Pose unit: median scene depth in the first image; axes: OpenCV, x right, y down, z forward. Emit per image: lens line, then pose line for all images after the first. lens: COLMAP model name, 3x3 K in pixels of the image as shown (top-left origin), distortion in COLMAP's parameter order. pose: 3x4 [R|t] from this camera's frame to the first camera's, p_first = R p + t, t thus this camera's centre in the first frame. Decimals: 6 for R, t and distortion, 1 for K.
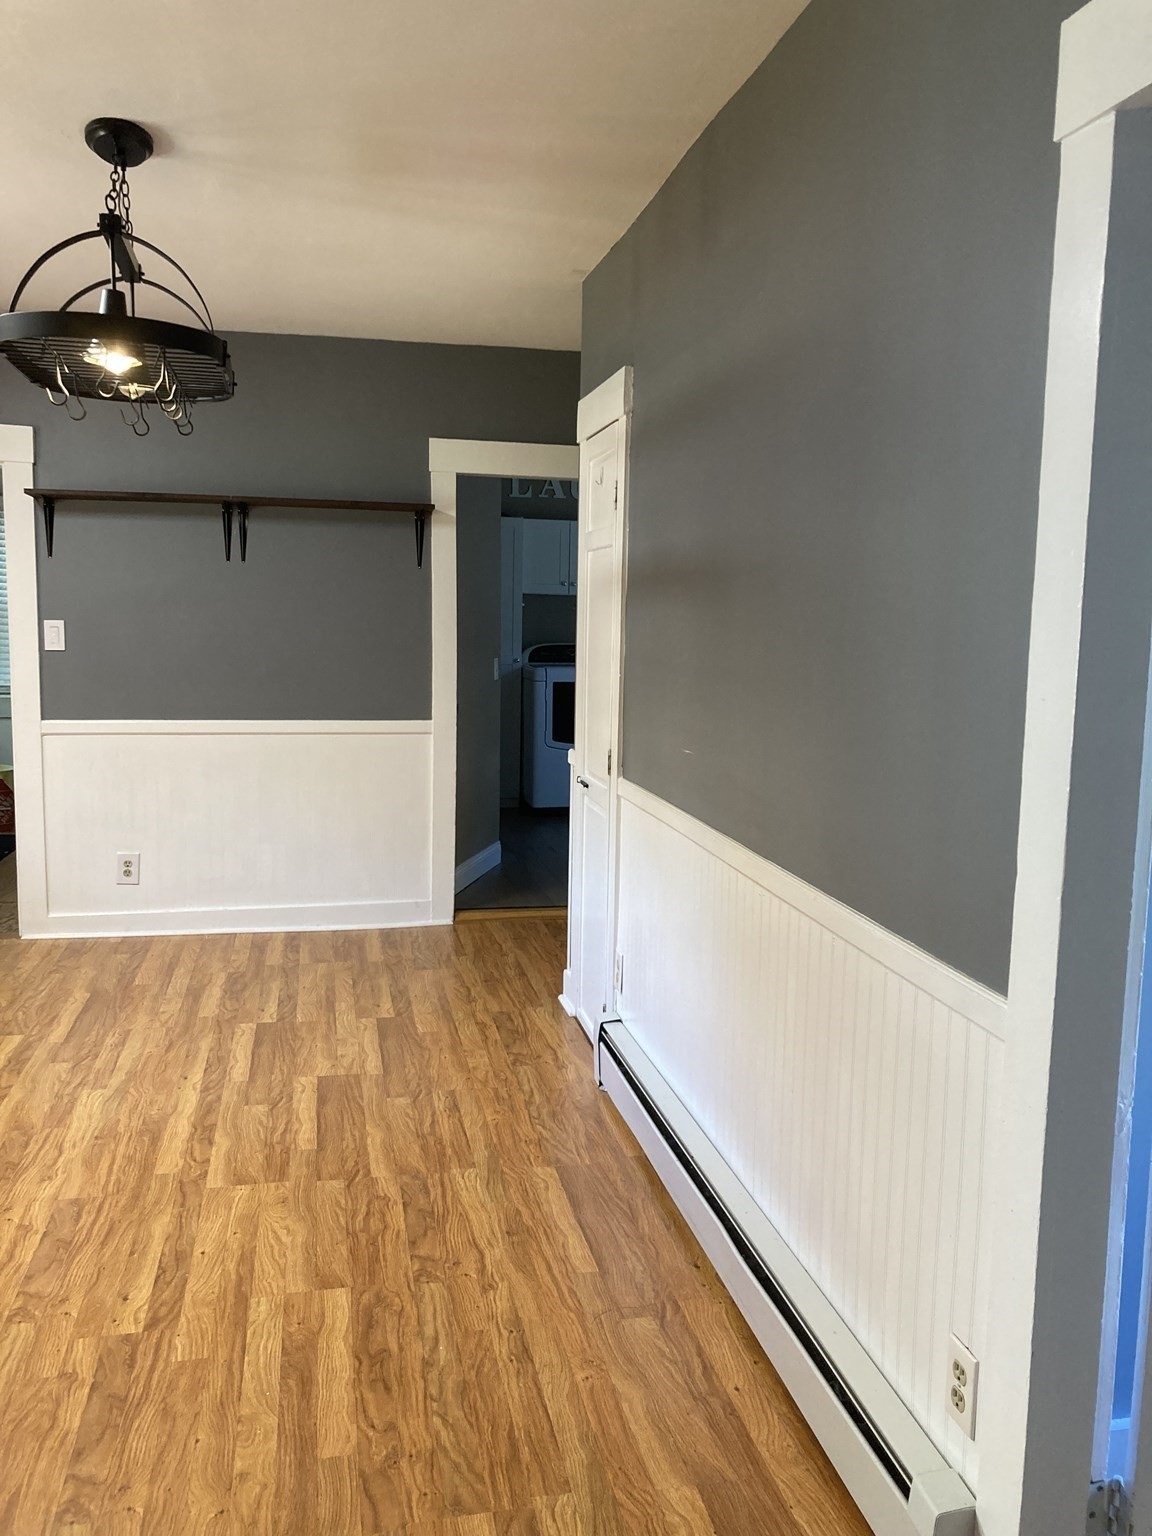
lens RADIAL K [[1255.3, 0, 619.1], [0, 1255.3, 760.9], [0, 0, 1]] dist [0.026664, -0.035621]
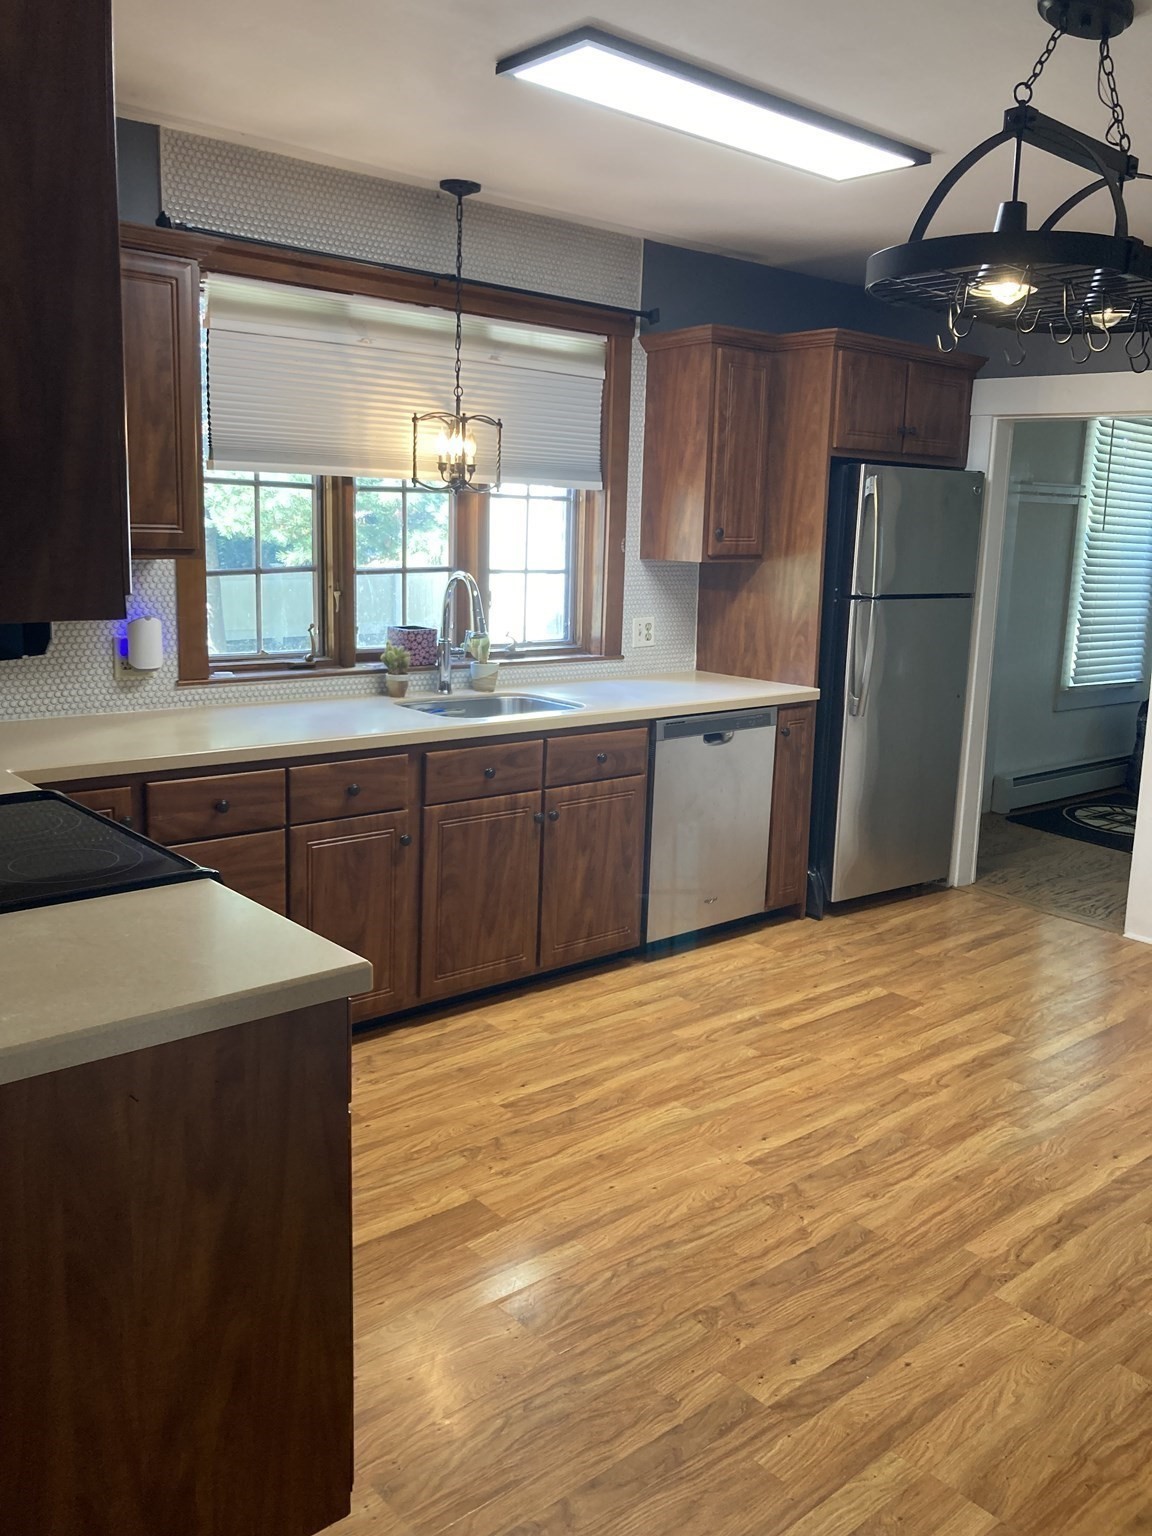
lens RADIAL K [[1255.3, 0, 569.8], [0, 1255.3, 764.5], [0, 0, 1]] dist [0.026664, -0.035621]
pose [[0.456832, 0.157133, -0.875565, 0.209126], [-0.119605, 0.986188, 0.114581, -0.064245], [0.881475, 0.052378, 0.469316, 0.335193]]
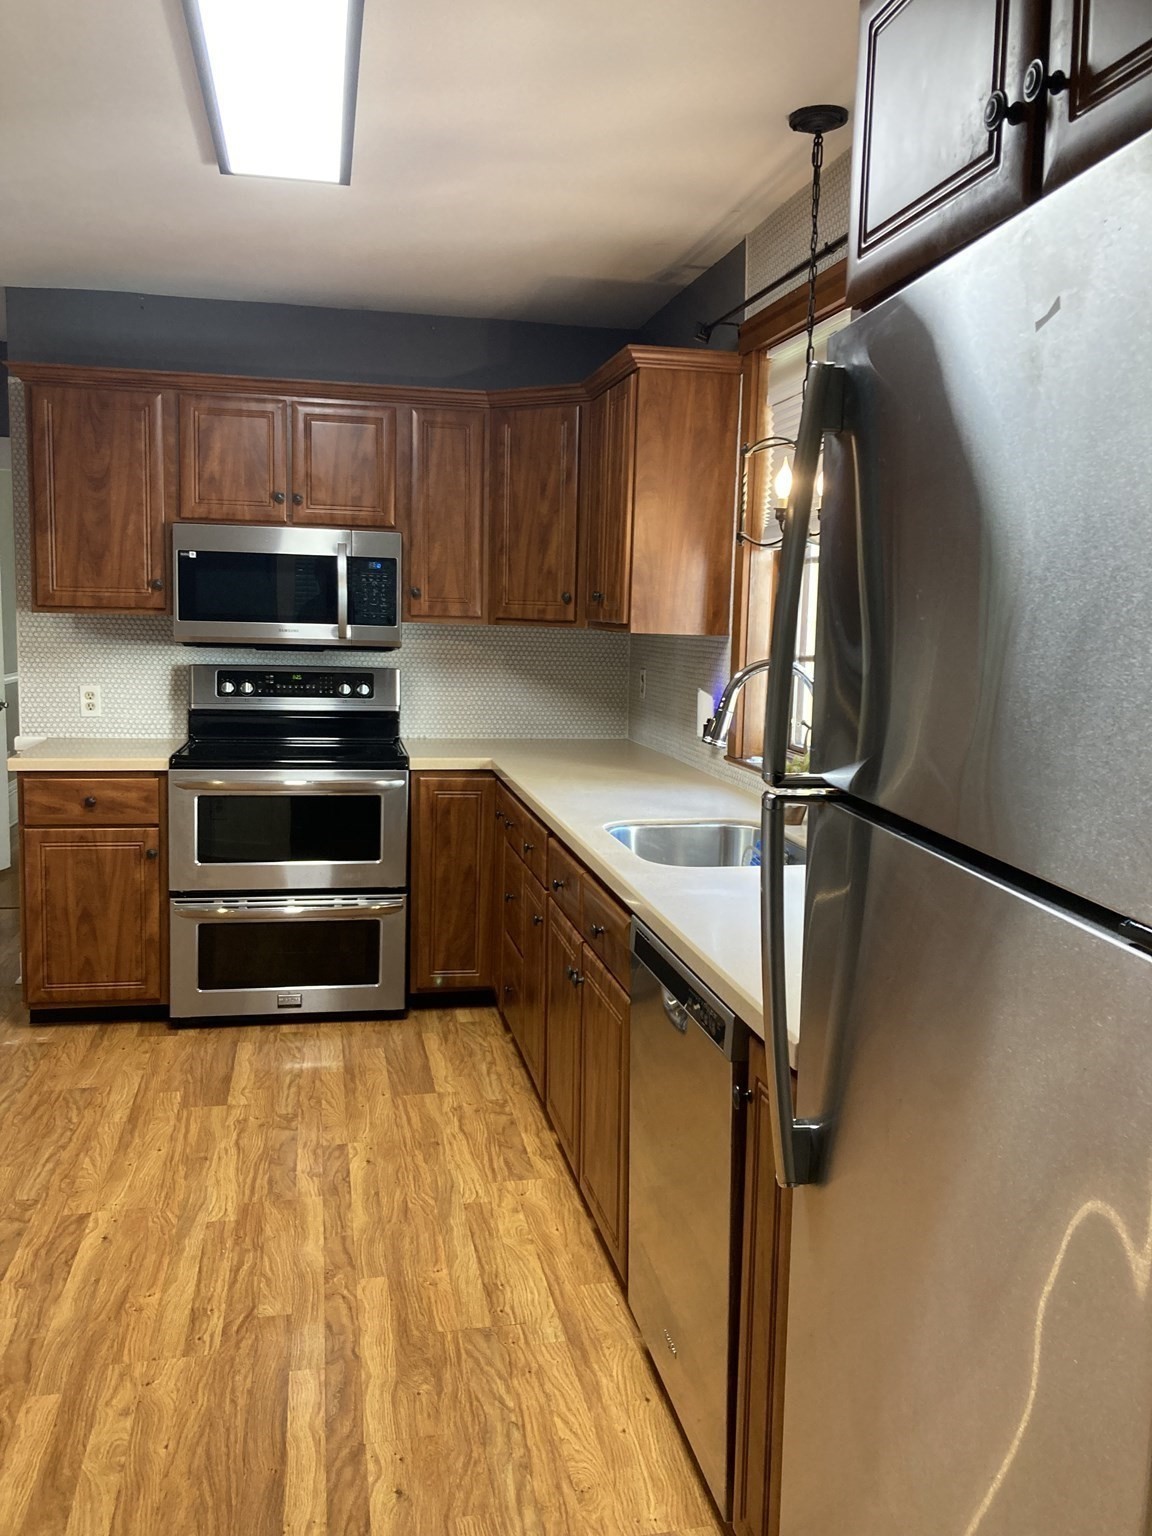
lens RADIAL K [[1255.3, 0, 582.6], [0, 1255.3, 770.5], [0, 0, 1]] dist [0.026664, -0.035621]
pose [[-0.998369, -0.054512, 0.016942, -0.876327], [-0.048879, 0.969652, 0.239554, -0.227269], [-0.029486, 0.238335, -0.970735, 1.726146]]
